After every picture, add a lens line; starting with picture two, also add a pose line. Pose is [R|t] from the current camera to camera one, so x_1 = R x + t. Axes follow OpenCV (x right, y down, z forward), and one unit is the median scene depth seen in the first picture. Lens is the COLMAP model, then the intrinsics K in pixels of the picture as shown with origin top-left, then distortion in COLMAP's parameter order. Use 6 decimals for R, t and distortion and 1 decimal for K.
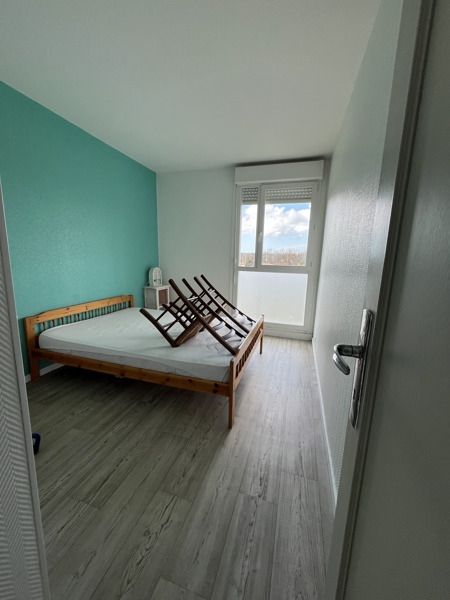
lens RADIAL K [[241.4, 0, 223.9], [0, 241.4, 300.9], [0, 0, 1]] dist [0.000689, 0.000319]
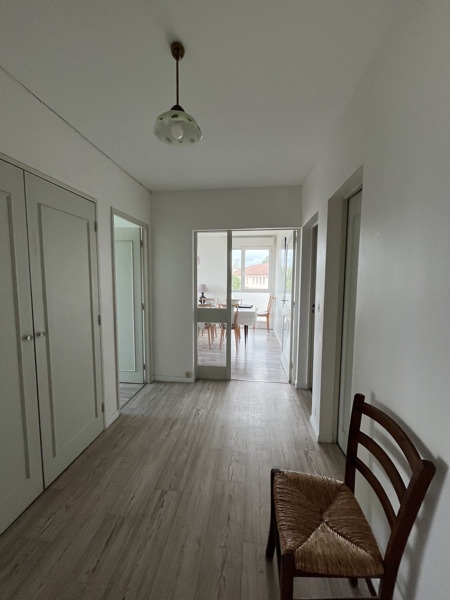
lens RADIAL K [[241.4, 0, 224.8], [0, 241.4, 298.5], [0, 0, 1]] dist [0.000689, 0.000319]
pose [[-0.981926, -0.013207, -0.188802, -0.739406], [-0.060570, 0.967026, 0.247370, -0.490380], [0.179310, 0.254335, -0.950348, 1.737239]]
